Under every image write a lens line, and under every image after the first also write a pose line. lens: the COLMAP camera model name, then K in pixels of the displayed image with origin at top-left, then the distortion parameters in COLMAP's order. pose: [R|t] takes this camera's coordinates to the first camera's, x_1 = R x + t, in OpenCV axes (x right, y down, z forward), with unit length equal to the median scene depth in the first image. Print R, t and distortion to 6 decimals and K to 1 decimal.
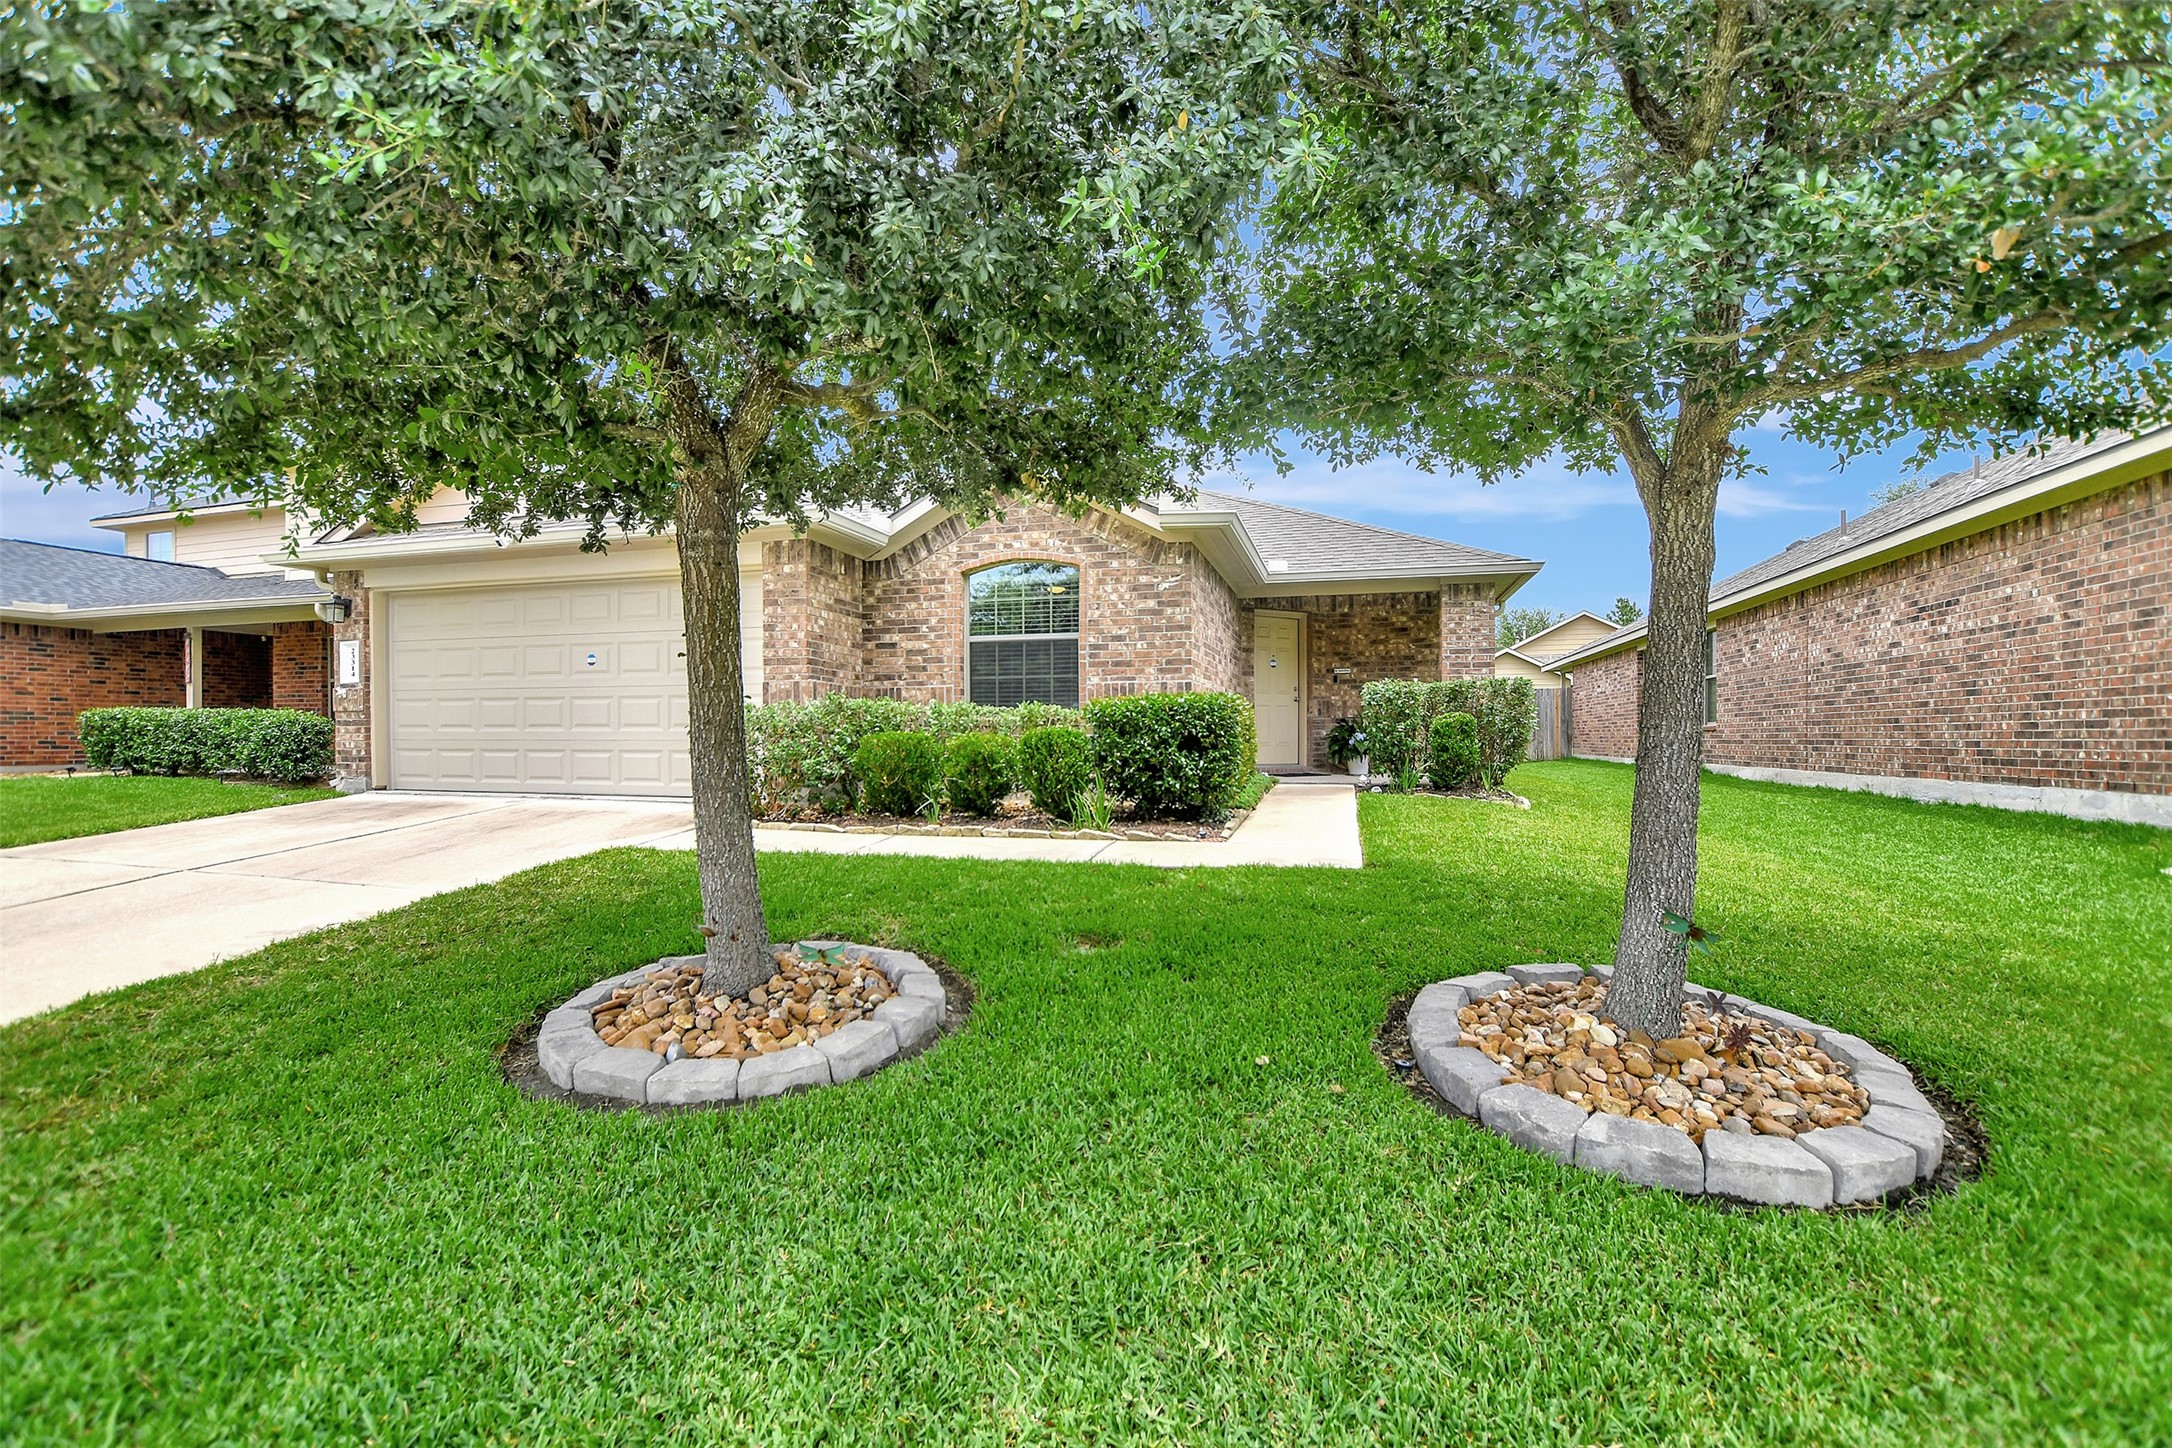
lens RADIAL K [[967.1, 0, 1076.5], [0, 967.1, 740.6], [0, 0, 1]] dist [-0.031910, 0.000438]
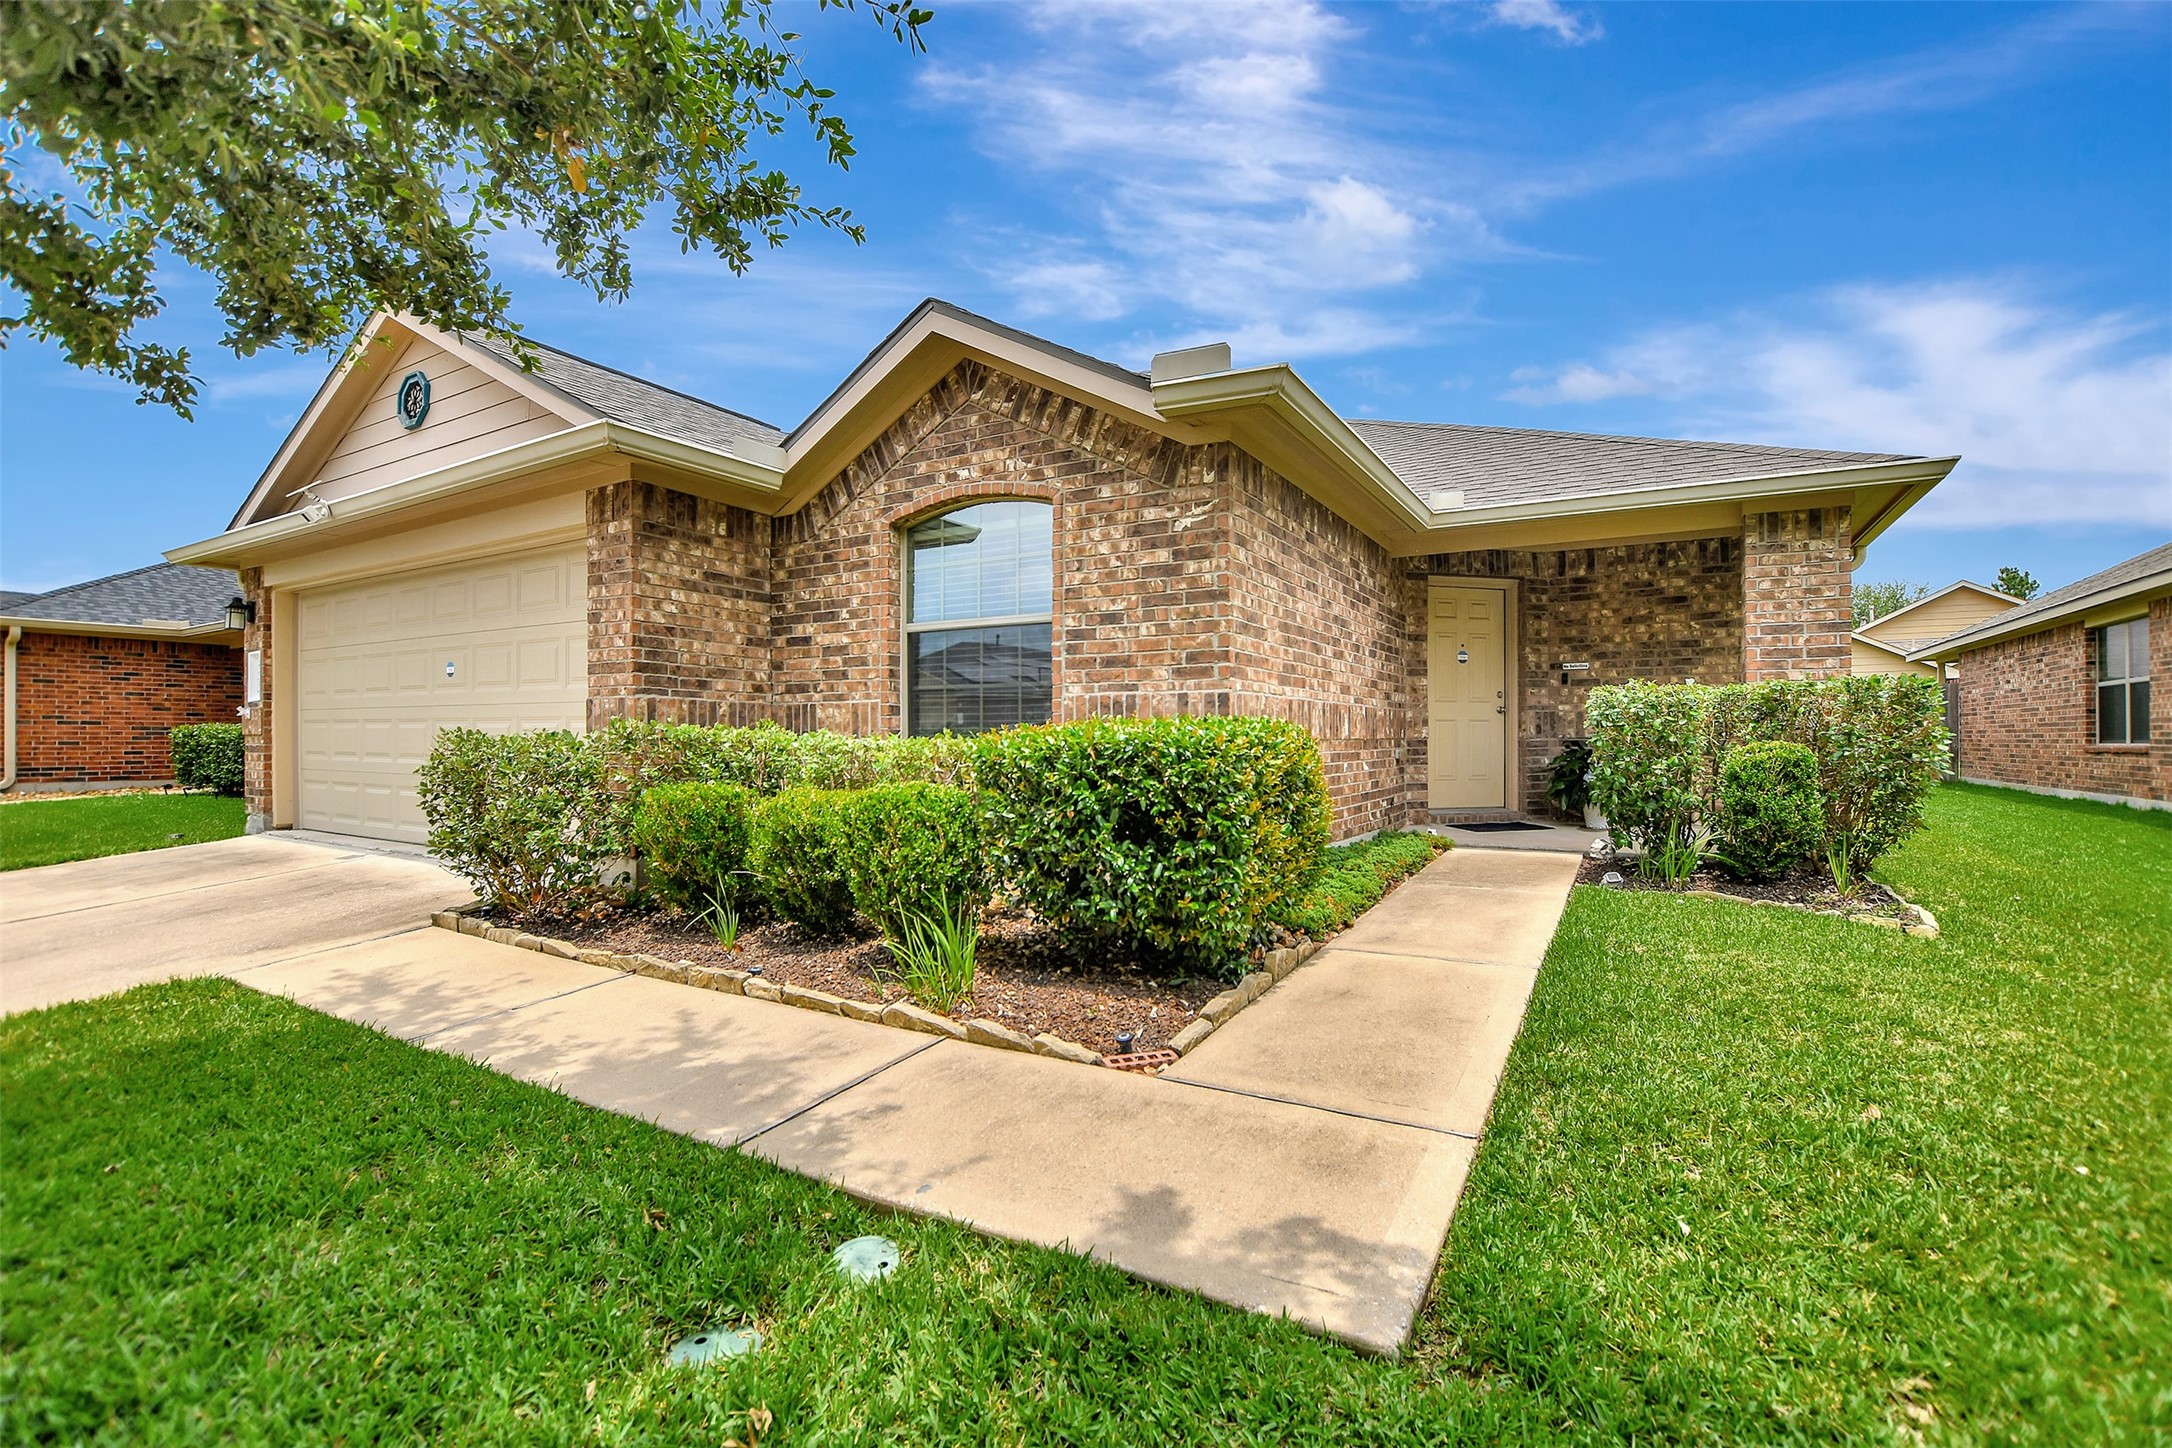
lens RADIAL K [[967.1, 0, 1076.5], [0, 967.1, 740.6], [0, 0, 1]] dist [-0.031910, 0.000438]
pose [[0.966228, 0.002929, -0.257672, 0.163958], [-0.002753, 0.999996, 0.001046, -0.030945], [0.257674, -0.000302, 0.966232, 0.407483]]
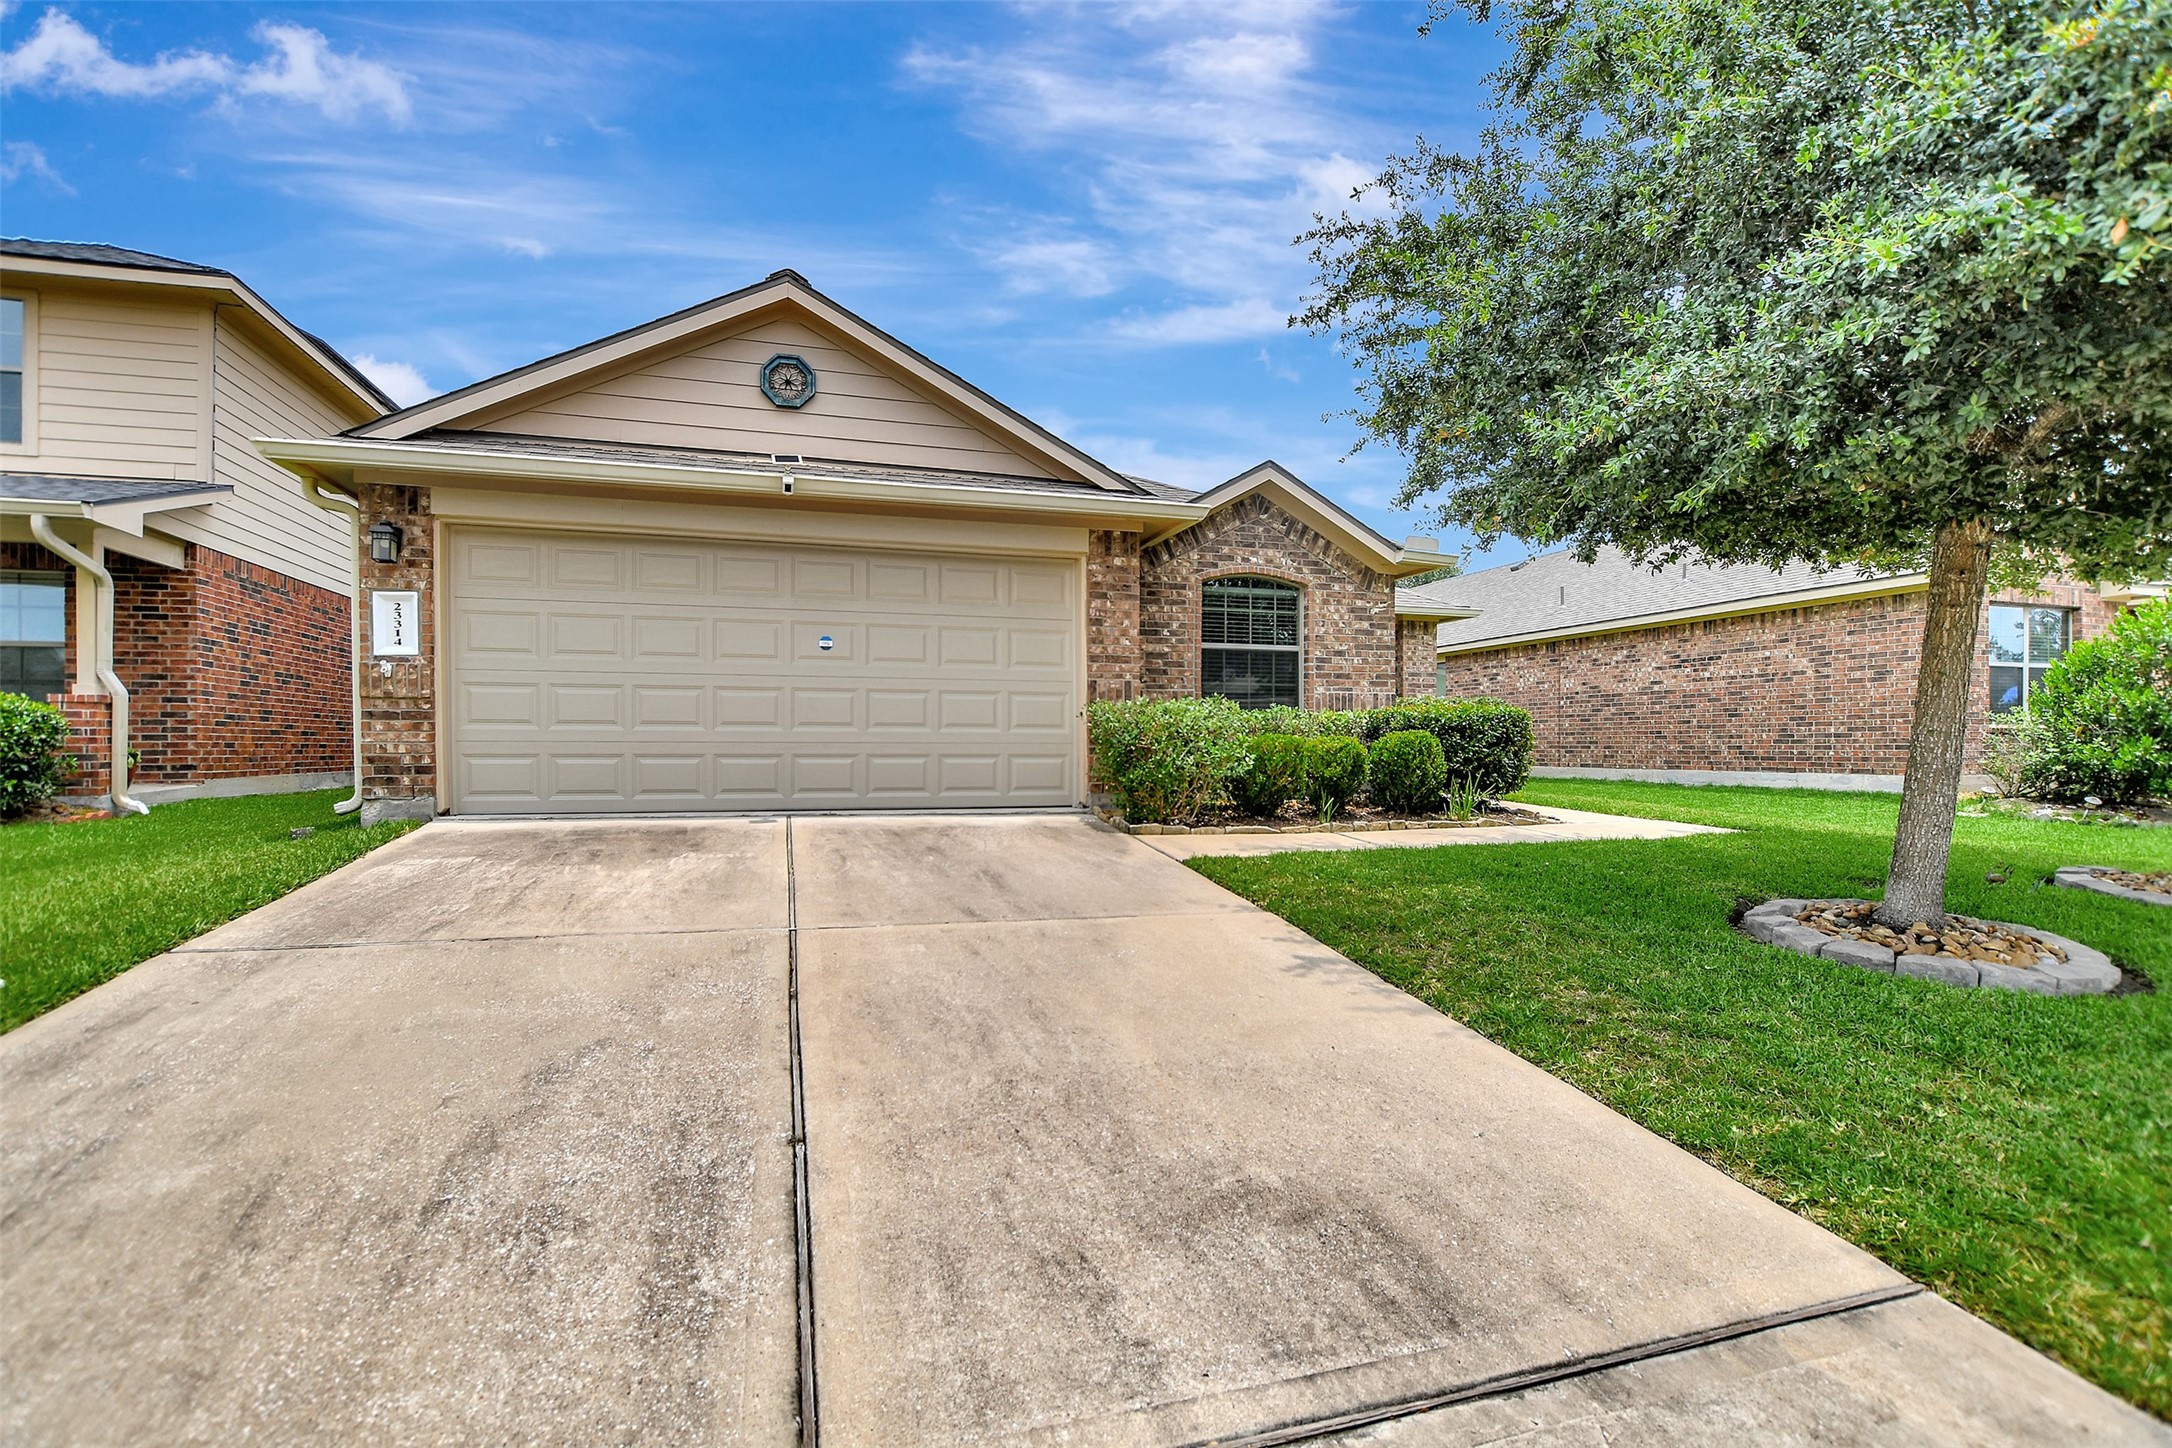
lens RADIAL K [[967.1, 0, 1076.5], [0, 967.1, 740.6], [0, 0, 1]] dist [-0.031910, 0.000438]
pose [[0.844725, 0.004204, 0.535184, -0.770949], [0.000114, 0.999968, -0.008036, 0.004469], [-0.535201, 0.006849, 0.844697, 0.203709]]
